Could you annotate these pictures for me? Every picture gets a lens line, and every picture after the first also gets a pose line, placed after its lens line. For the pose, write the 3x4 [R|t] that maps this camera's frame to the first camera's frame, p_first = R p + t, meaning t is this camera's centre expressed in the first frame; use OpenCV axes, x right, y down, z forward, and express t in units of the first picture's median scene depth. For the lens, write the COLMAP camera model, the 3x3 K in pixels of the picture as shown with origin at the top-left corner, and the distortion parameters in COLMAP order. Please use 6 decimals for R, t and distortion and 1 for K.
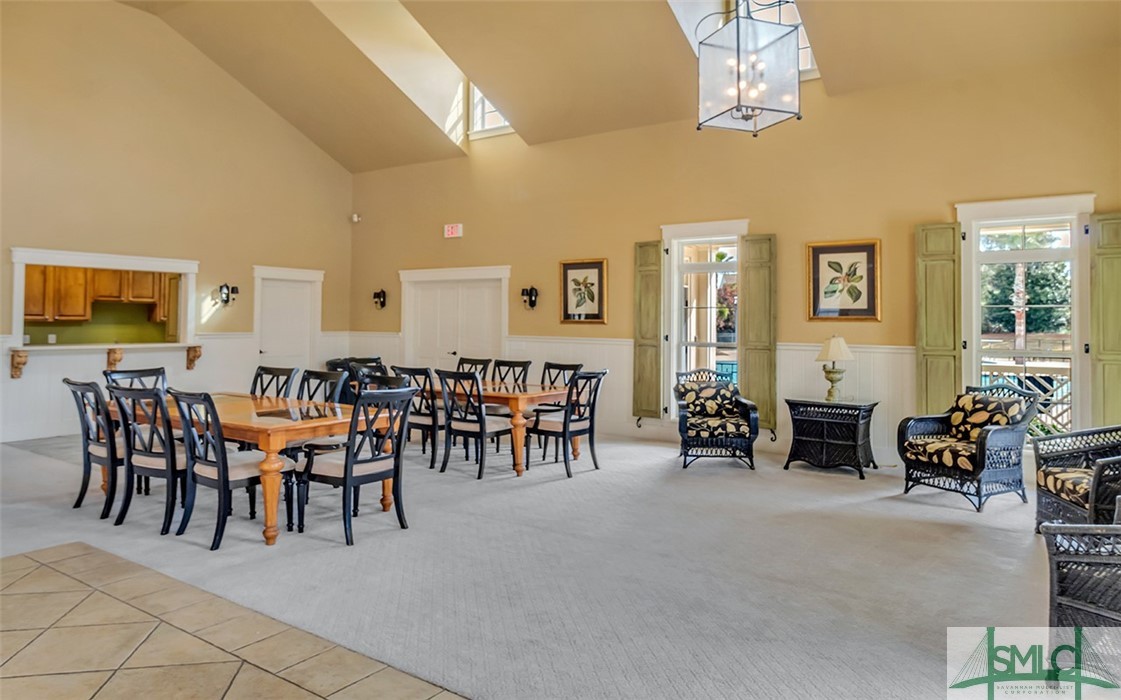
lens RADIAL K [[718.9, 0, 559.7], [0, 718.9, 325.1], [0, 0, 1]] dist [-0.000055, 0.000853]
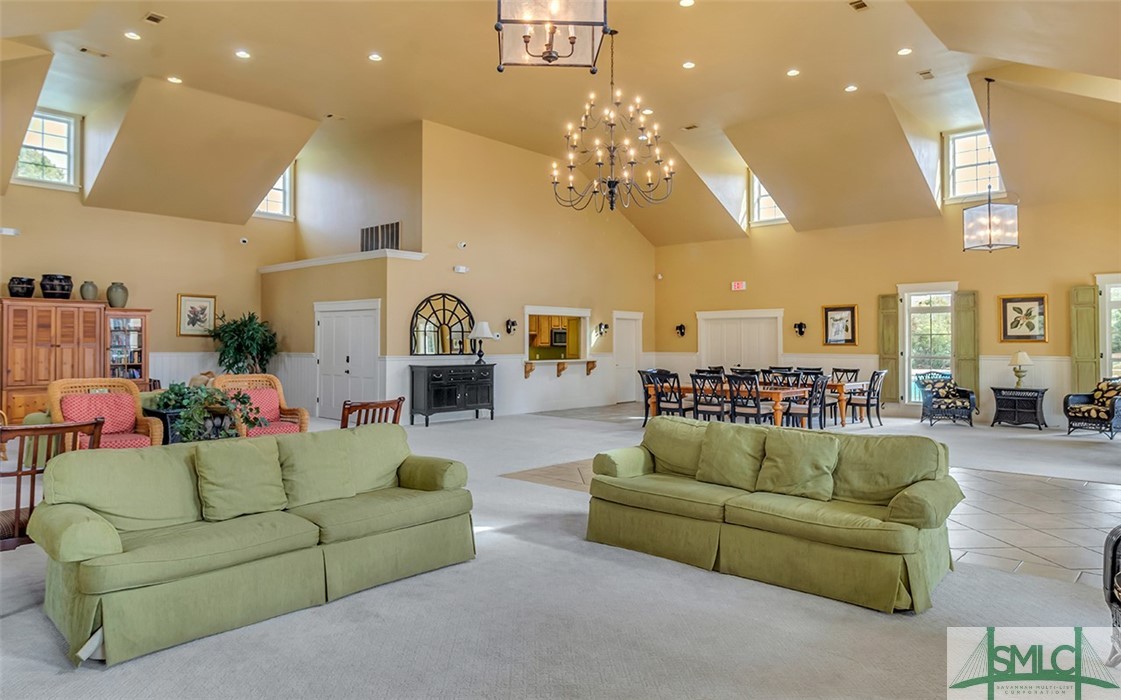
lens RADIAL K [[714.6, 0, 560.5], [0, 714.6, 350.0], [0, 0, 1]] dist [-0.002017, -0.002202]
pose [[0.991985, -0.007036, -0.126159, -0.467780], [0.007193, 0.999974, 0.000783, 0.002926], [0.126150, -0.001684, 0.992010, -0.792642]]
